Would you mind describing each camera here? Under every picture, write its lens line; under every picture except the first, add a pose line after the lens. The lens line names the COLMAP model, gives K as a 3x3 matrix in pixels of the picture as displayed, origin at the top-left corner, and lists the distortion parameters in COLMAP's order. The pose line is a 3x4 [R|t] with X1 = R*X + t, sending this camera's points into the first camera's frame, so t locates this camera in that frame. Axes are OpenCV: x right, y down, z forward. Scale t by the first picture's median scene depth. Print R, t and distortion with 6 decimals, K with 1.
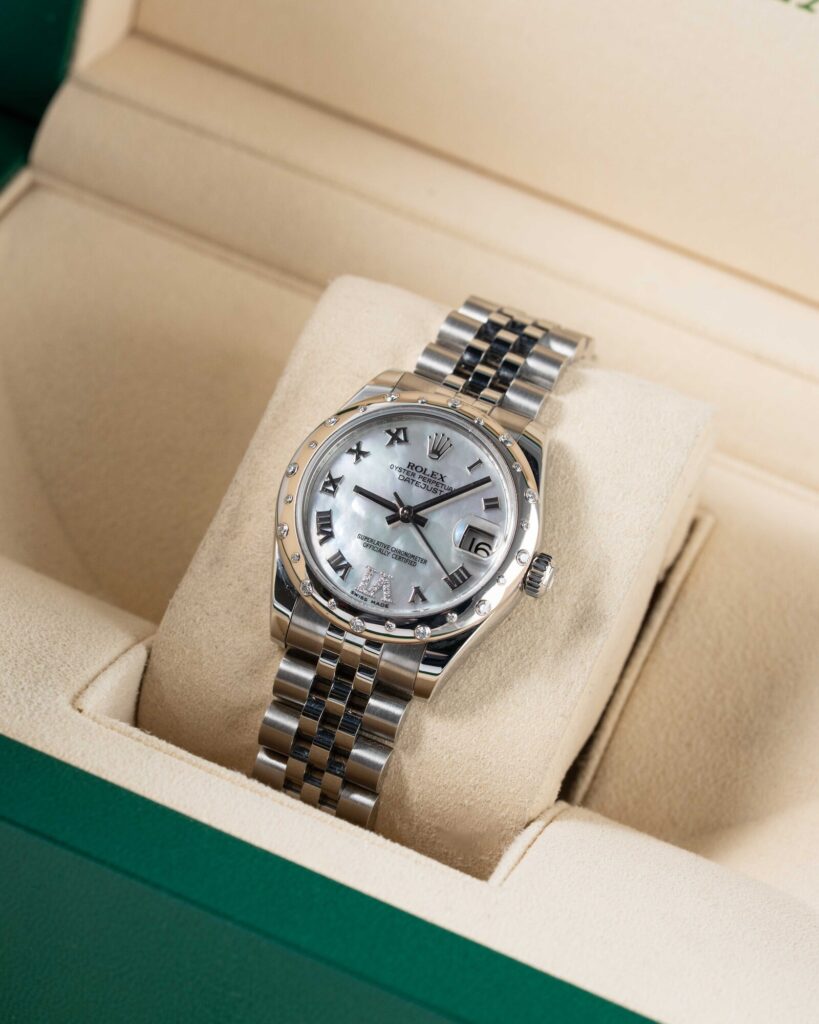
lens RADIAL K [[3892.7, 0, 409.5], [0, 3892.7, 512.0], [0, 0, 1]] dist [-0.047591, -1.436557]
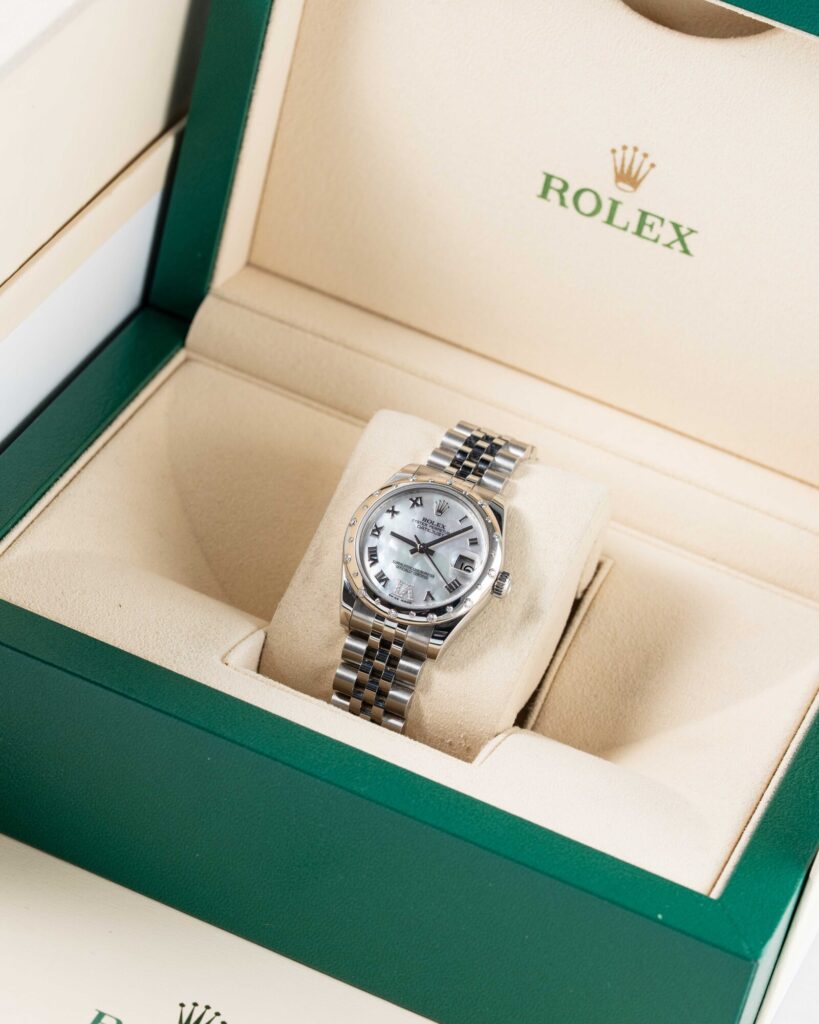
lens RADIAL K [[3892.7, 0, 409.5], [0, 3892.7, 512.0], [0, 0, 1]] dist [-0.047591, -1.436557]
pose [[0.999991, -0.003072, -0.003079, -0.000945], [0.002842, 0.997409, -0.071887, 0.103445], [0.003292, 0.071877, 0.997408, -0.650812]]
